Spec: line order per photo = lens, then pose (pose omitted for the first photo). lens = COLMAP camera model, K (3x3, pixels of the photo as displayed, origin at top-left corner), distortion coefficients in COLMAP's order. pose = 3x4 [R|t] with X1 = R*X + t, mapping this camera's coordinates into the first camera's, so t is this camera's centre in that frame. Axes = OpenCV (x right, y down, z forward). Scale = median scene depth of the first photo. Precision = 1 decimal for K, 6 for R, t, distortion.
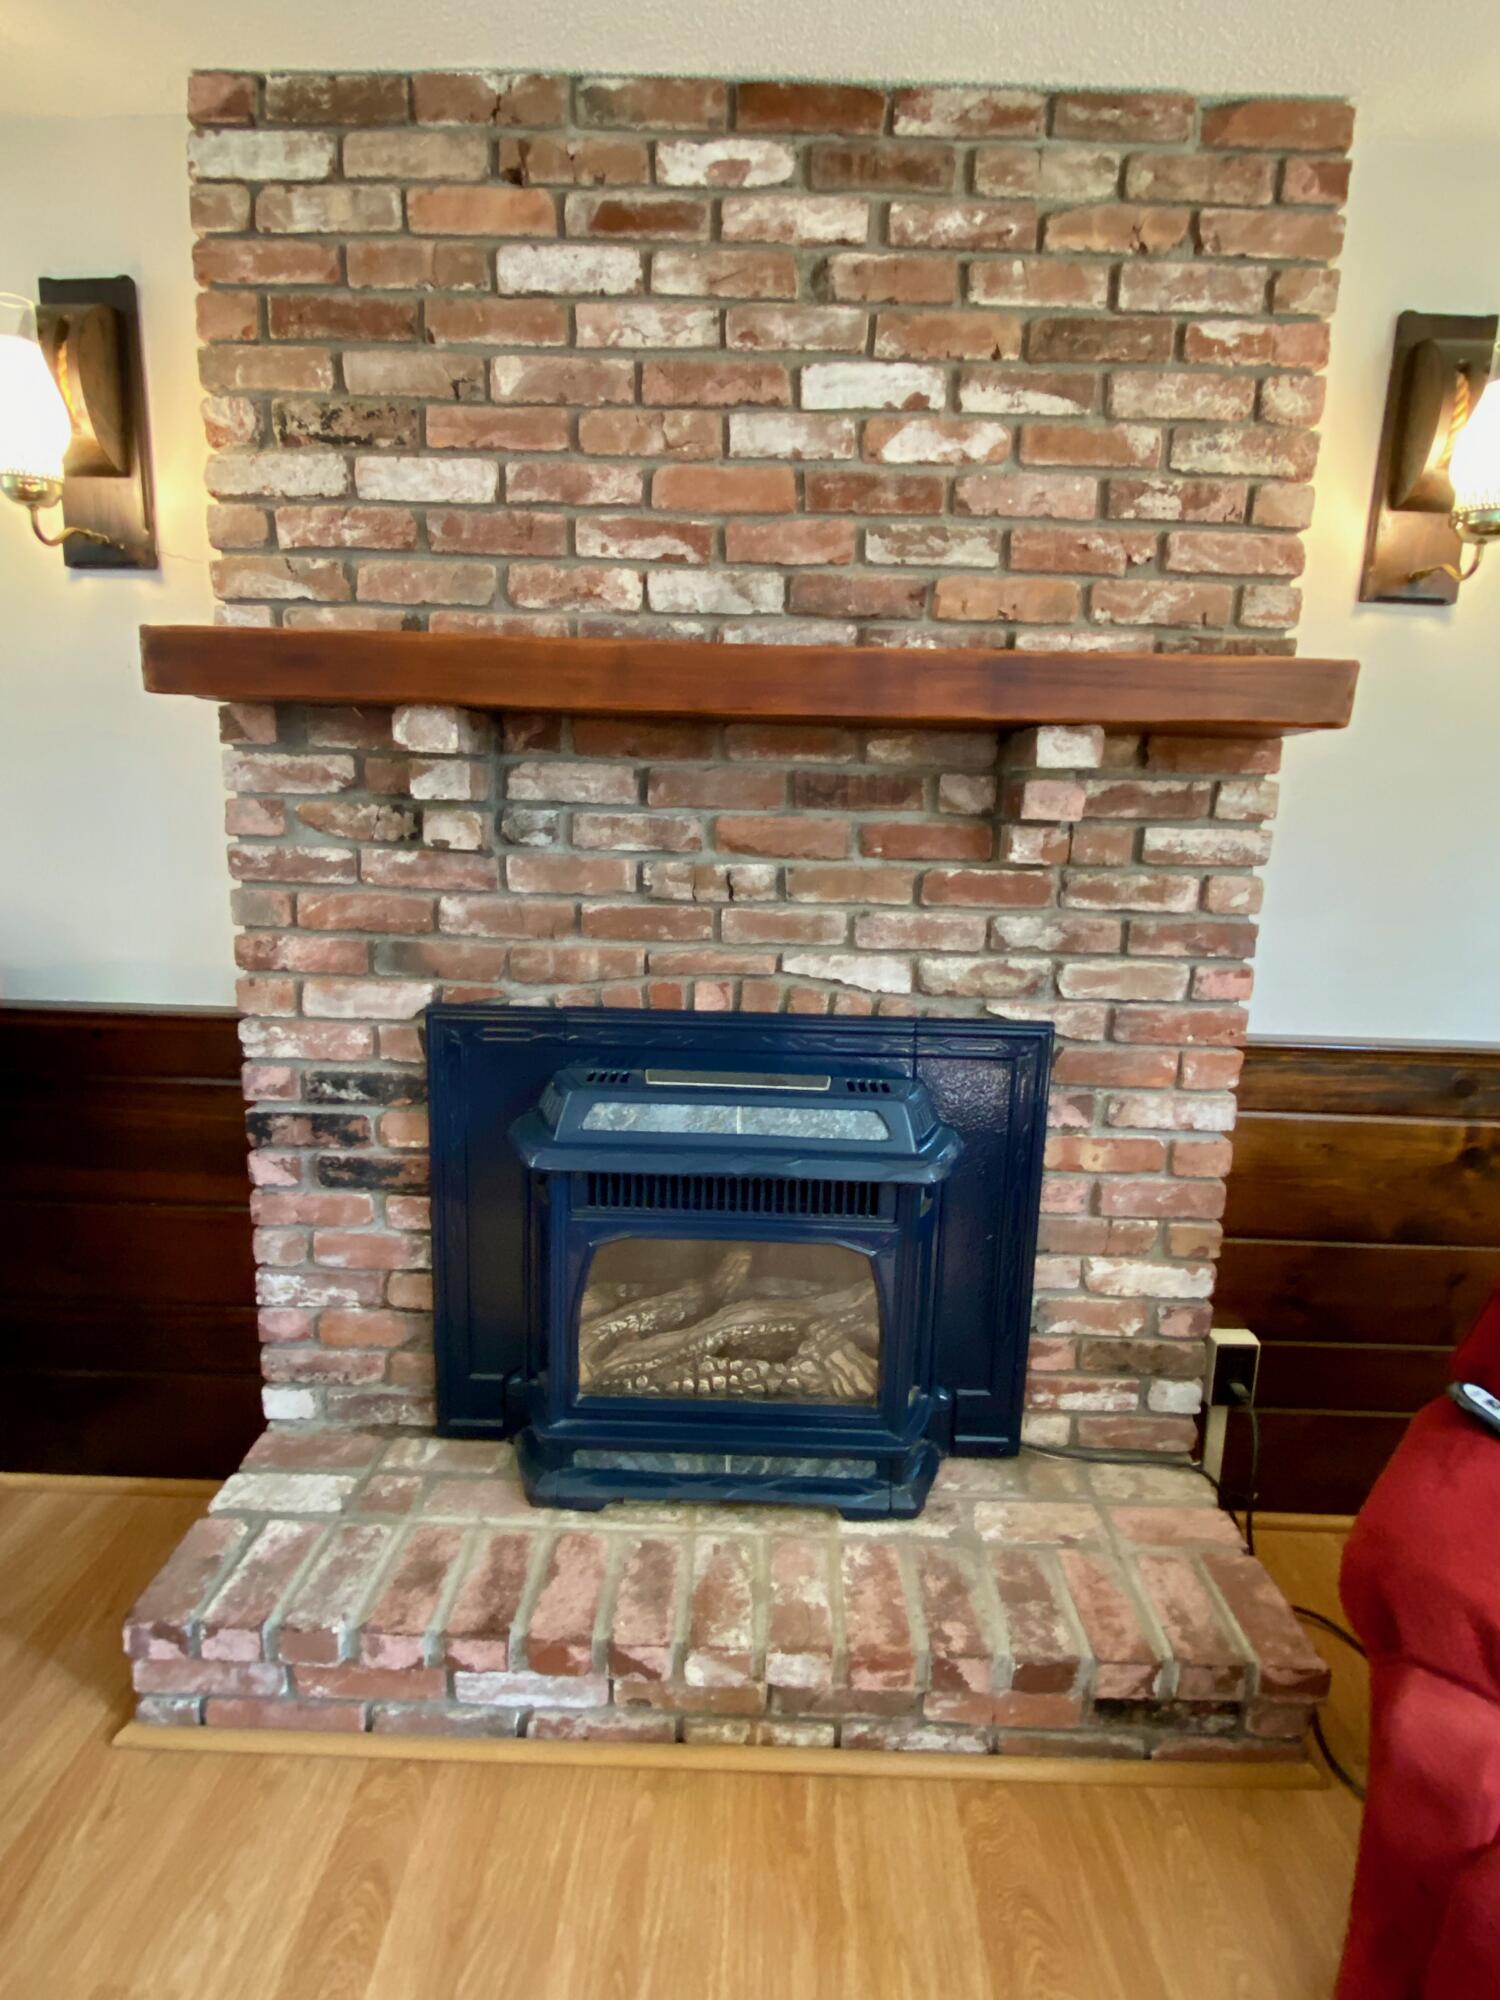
lens RADIAL K [[981.6, 0, 750.0], [0, 981.6, 1000.0], [0, 0, 1]] dist [0.024708, -0.024495]
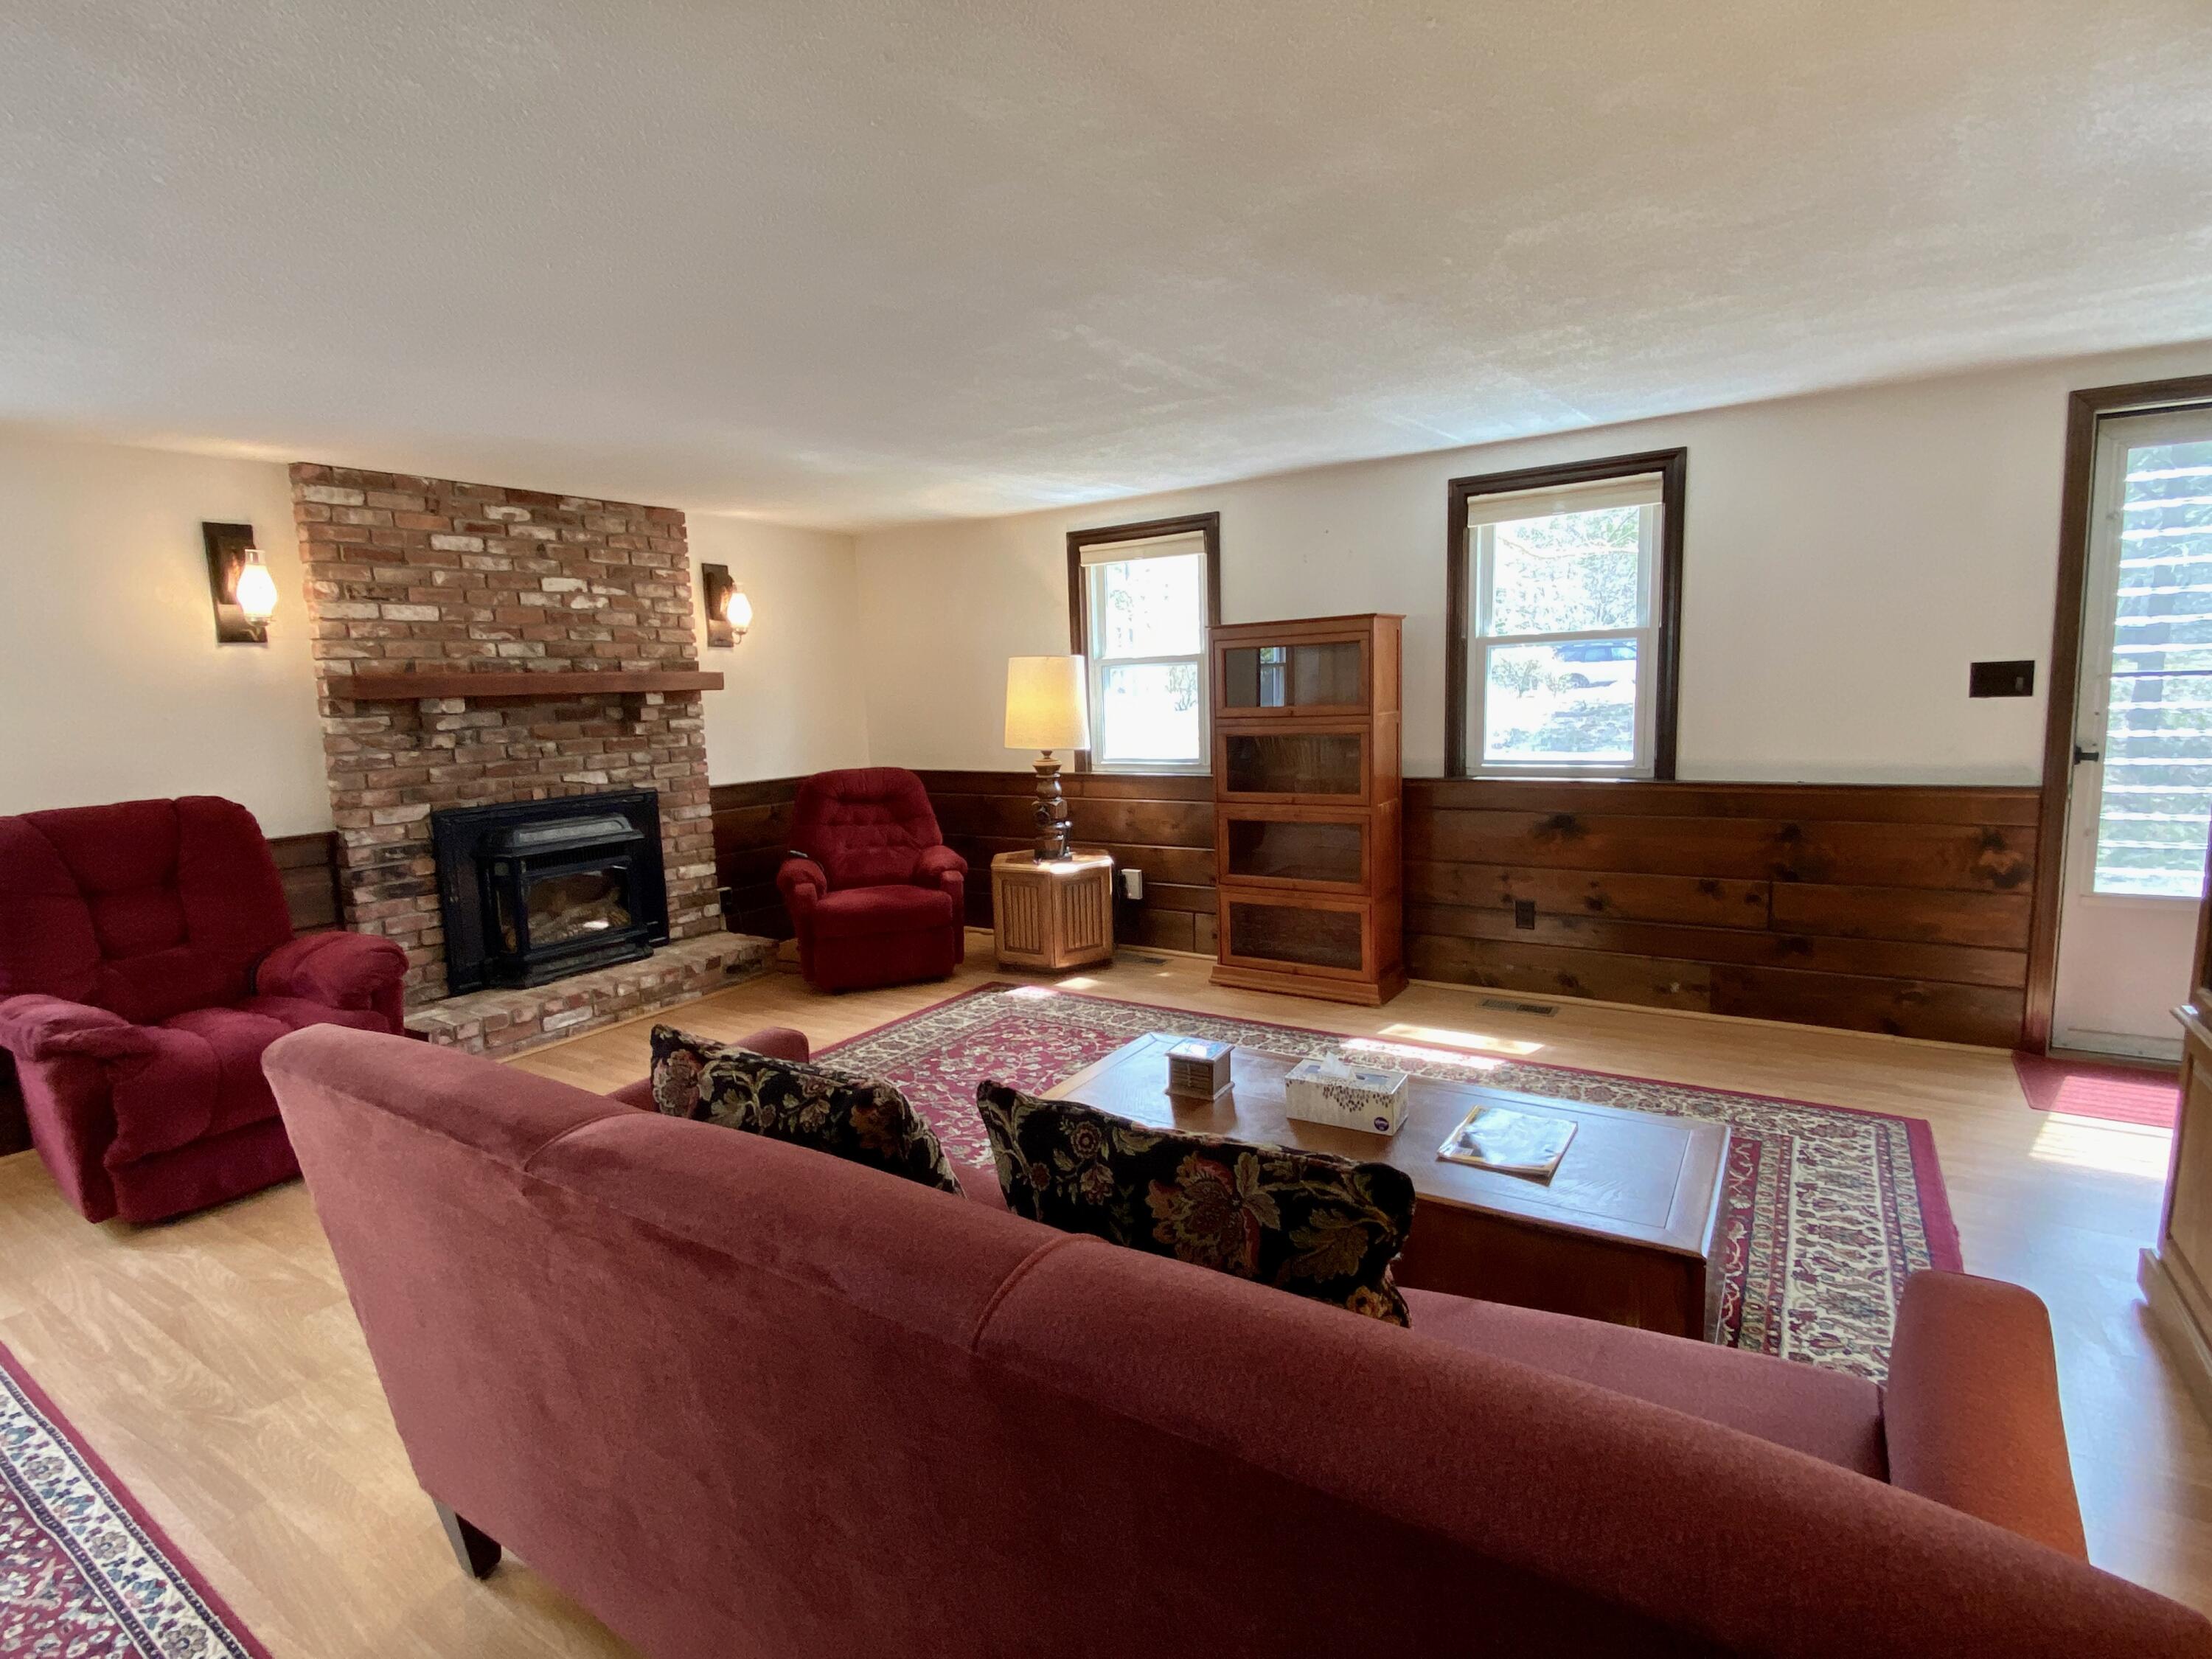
lens RADIAL K [[1085.6, 0, 1106.0], [0, 1085.6, 829.5], [0, 0, 1]] dist [0.024708, -0.024495]
pose [[0.527769, -0.159985, 0.834185, -1.853395], [0.204276, 0.977184, 0.058170, 0.251465], [-0.824458, 0.139704, 0.548408, -2.040503]]
